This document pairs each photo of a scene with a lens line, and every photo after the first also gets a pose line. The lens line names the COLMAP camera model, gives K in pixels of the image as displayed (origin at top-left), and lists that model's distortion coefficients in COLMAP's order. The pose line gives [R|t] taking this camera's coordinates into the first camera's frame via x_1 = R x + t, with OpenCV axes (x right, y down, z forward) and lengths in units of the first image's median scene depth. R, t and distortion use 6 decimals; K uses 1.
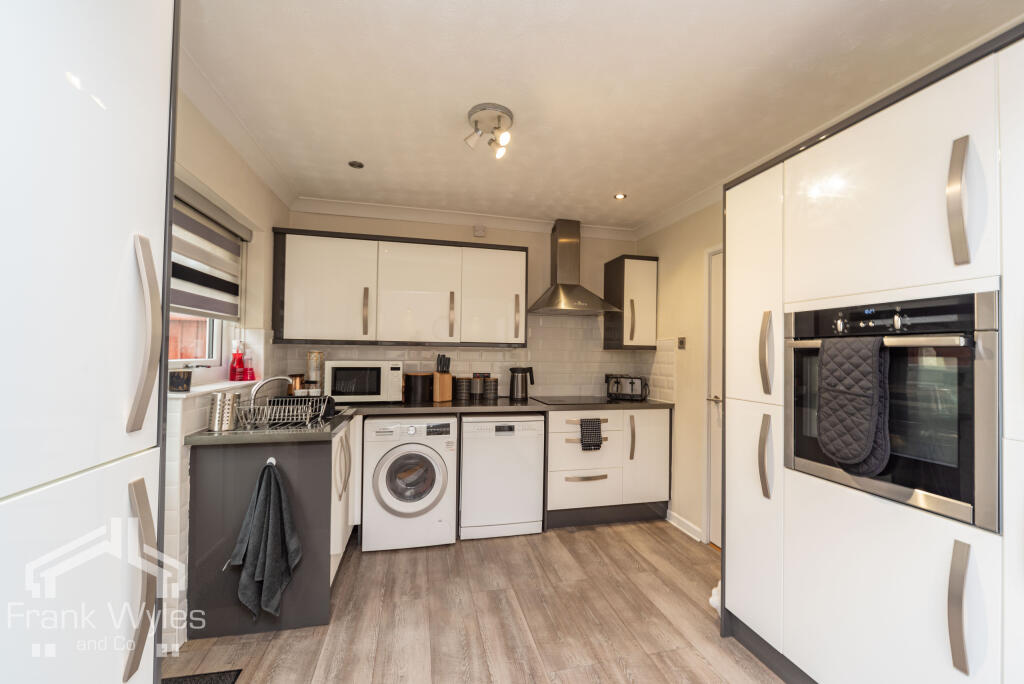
lens RADIAL K [[398.2, 0, 513.0], [0, 398.2, 347.0], [0, 0, 1]] dist [-0.001826, -0.000078]
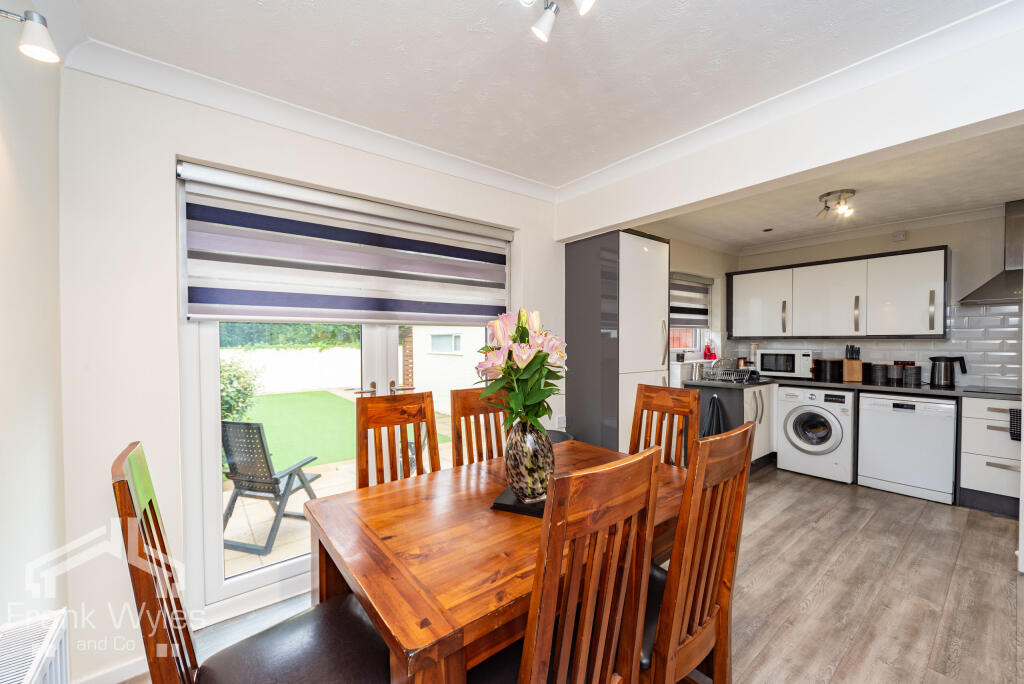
lens RADIAL K [[398.2, 0, 513.0], [0, 398.2, 347.0], [0, 0, 1]] dist [-0.001826, -0.000078]
pose [[0.419343, -0.000755, -0.907828, 0.578196], [0.025511, 0.999615, 0.010953, -0.018341], [0.907469, -0.027752, 0.419200, -0.578217]]
